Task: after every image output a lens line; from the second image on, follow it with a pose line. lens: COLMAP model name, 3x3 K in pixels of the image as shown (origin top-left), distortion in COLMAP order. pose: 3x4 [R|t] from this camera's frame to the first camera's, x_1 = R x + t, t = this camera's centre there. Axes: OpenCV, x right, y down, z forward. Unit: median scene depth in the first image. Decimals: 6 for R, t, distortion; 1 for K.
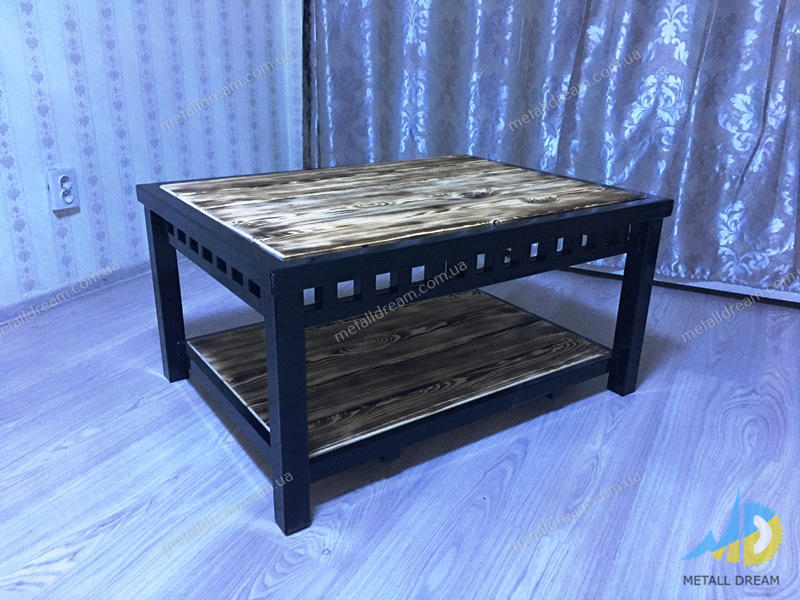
lens RADIAL K [[671.2, 0, 402.3], [0, 671.2, 295.1], [0, 0, 1]] dist [0.042087, -0.040374]
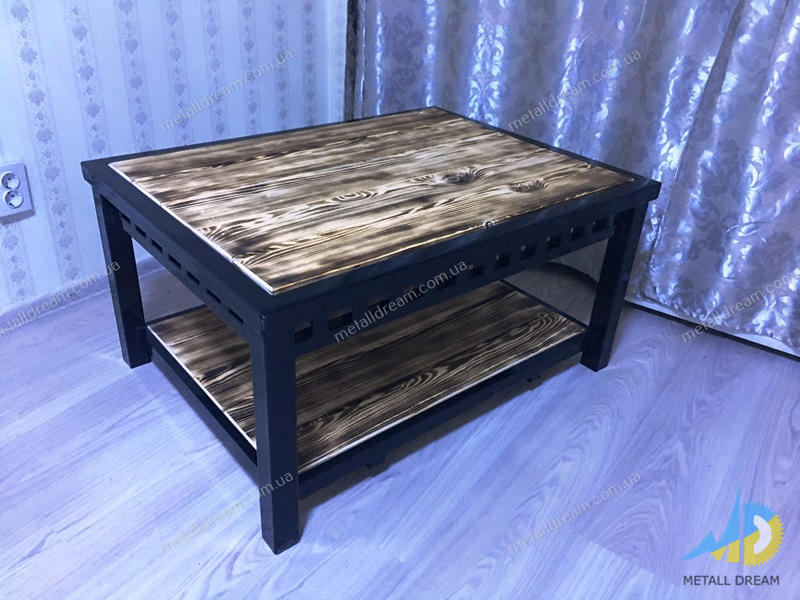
lens RADIAL K [[671.2, 0, 402.3], [0, 671.2, 295.1], [0, 0, 1]] dist [0.042087, -0.040374]
pose [[0.995760, -0.012461, 0.091141, -0.060245], [-0.002028, 0.987568, 0.157181, -0.139816], [-0.091966, -0.156699, 0.983355, 0.061762]]
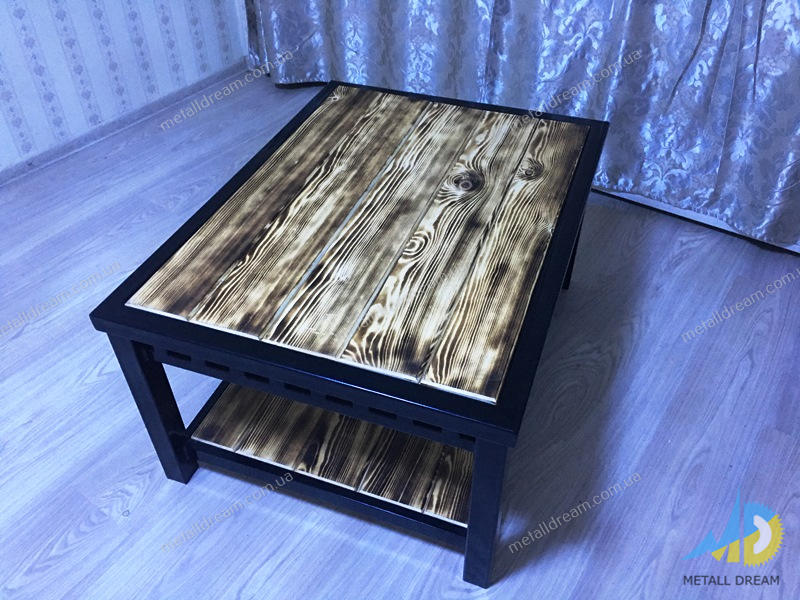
lens RADIAL K [[671.2, 0, 402.3], [0, 671.2, 295.1], [0, 0, 1]] dist [0.042087, -0.040374]
pose [[0.816117, -0.401691, 0.415448, -0.441057], [0.224635, 0.882887, 0.412372, -0.433420], [-0.532440, -0.243219, 0.810773, 0.250125]]
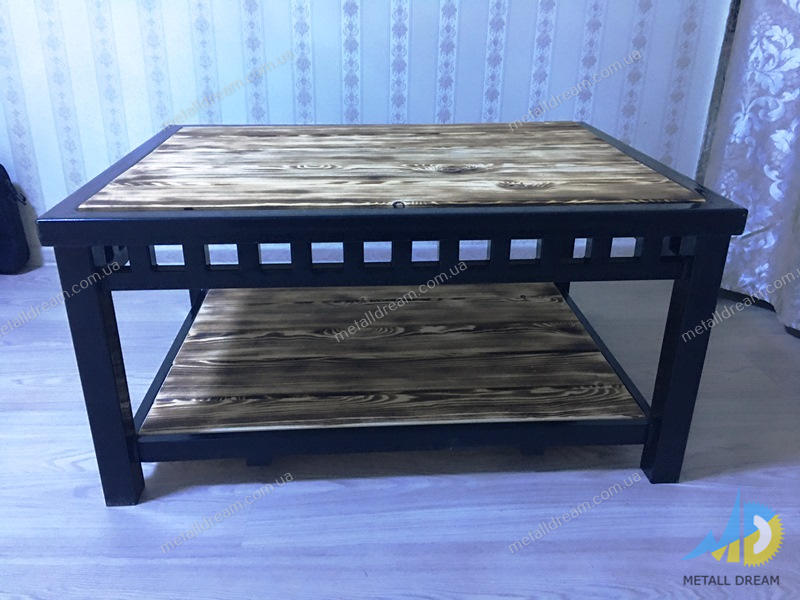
lens RADIAL K [[674.5, 0, 401.3], [0, 674.5, 296.9], [0, 0, 1]] dist [0.031083, -0.012317]
pose [[0.857205, 0.192634, -0.477590, 0.462511], [-0.169430, 0.981268, 0.091688, -0.067695], [0.486306, 0.002323, 0.873785, 0.303295]]
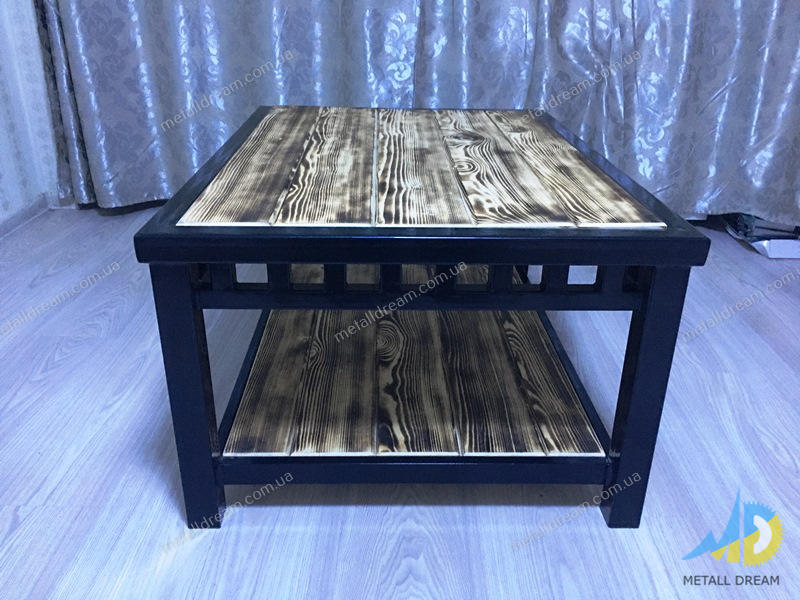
lens RADIAL K [[669.9, 0, 392.6], [0, 669.9, 299.3], [0, 0, 1]] dist [0.035219, -0.004403]
pose [[0.555937, -0.362940, 0.747802, -0.749949], [0.291655, 0.927614, 0.233386, -0.193400], [-0.778377, 0.088352, 0.621549, 0.539074]]
